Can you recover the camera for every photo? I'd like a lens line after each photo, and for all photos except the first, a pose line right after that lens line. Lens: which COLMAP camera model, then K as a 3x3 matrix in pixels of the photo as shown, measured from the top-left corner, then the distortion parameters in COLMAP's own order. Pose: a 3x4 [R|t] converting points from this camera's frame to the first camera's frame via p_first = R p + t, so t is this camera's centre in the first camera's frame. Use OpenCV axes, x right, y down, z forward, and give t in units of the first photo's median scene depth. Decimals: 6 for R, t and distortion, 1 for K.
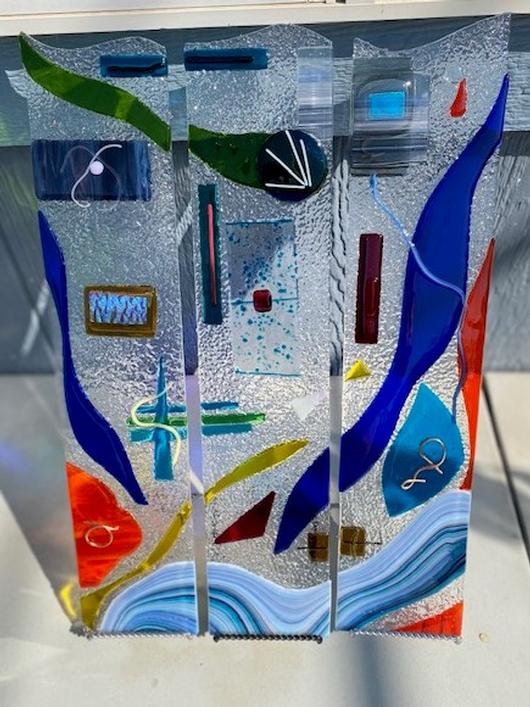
lens RADIAL K [[582.8, 0, 256.9], [0, 582.8, 321.8], [0, 0, 1]] dist [-0.007450, -0.000371]
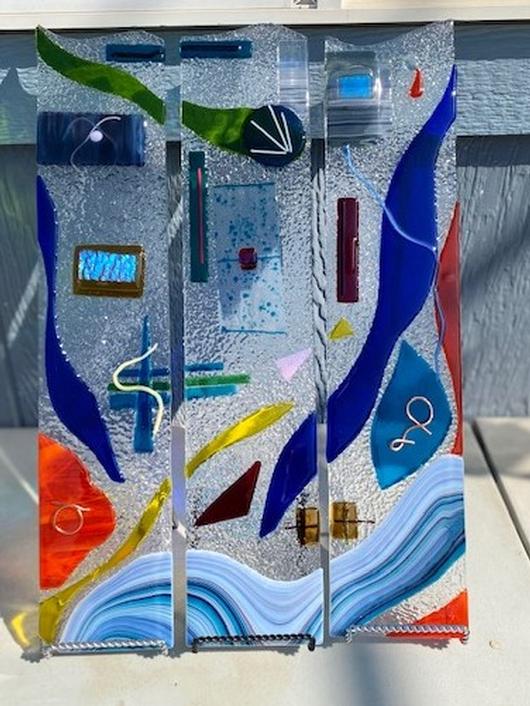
lens RADIAL K [[671.6, 0, 265.0], [0, 671.6, 353.0], [0, 0, 1]] dist [0.000790, -0.017276]
pose [[0.998266, 0.004746, 0.058664, -0.027123], [0.011830, 0.960223, -0.278985, 0.429144], [-0.057655, 0.279195, 0.958502, -0.101888]]
